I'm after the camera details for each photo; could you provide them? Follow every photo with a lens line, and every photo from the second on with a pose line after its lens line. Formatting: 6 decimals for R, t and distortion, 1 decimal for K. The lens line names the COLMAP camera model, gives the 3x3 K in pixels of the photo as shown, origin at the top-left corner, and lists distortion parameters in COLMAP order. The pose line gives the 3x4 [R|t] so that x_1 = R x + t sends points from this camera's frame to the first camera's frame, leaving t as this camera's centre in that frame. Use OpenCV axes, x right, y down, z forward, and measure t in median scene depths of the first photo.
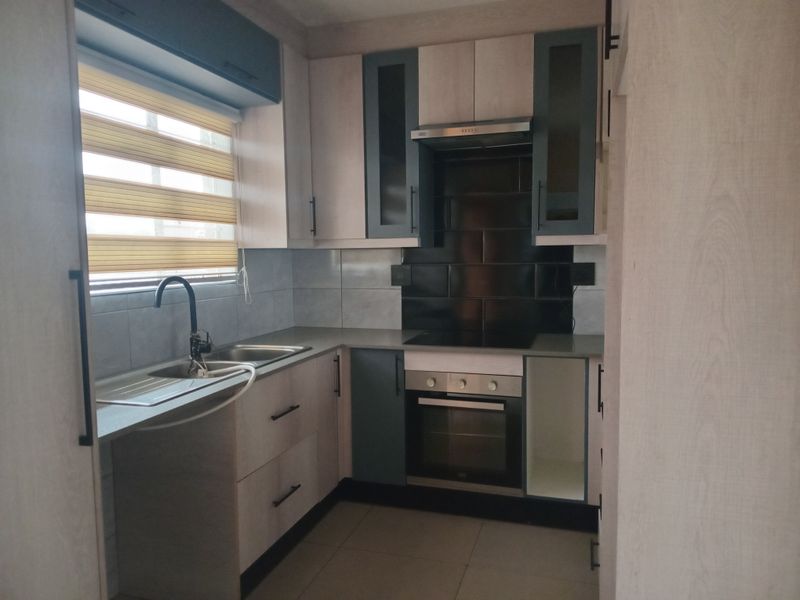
lens RADIAL K [[586.1, 0, 396.0], [0, 586.1, 301.6], [0, 0, 1]] dist [0.073571, -0.118168]
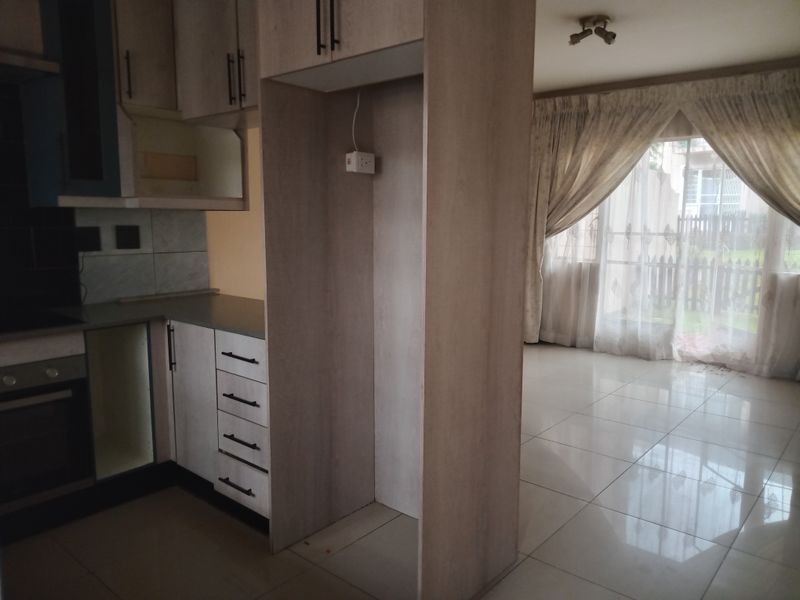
lens RADIAL K [[586.1, 0, 396.0], [0, 586.1, 301.6], [0, 0, 1]] dist [0.073571, -0.118168]
pose [[0.393108, -0.114065, 0.912390, -0.388758], [0.068561, 0.993150, 0.094621, -0.004183], [-0.916932, 0.025358, 0.398236, 0.196585]]
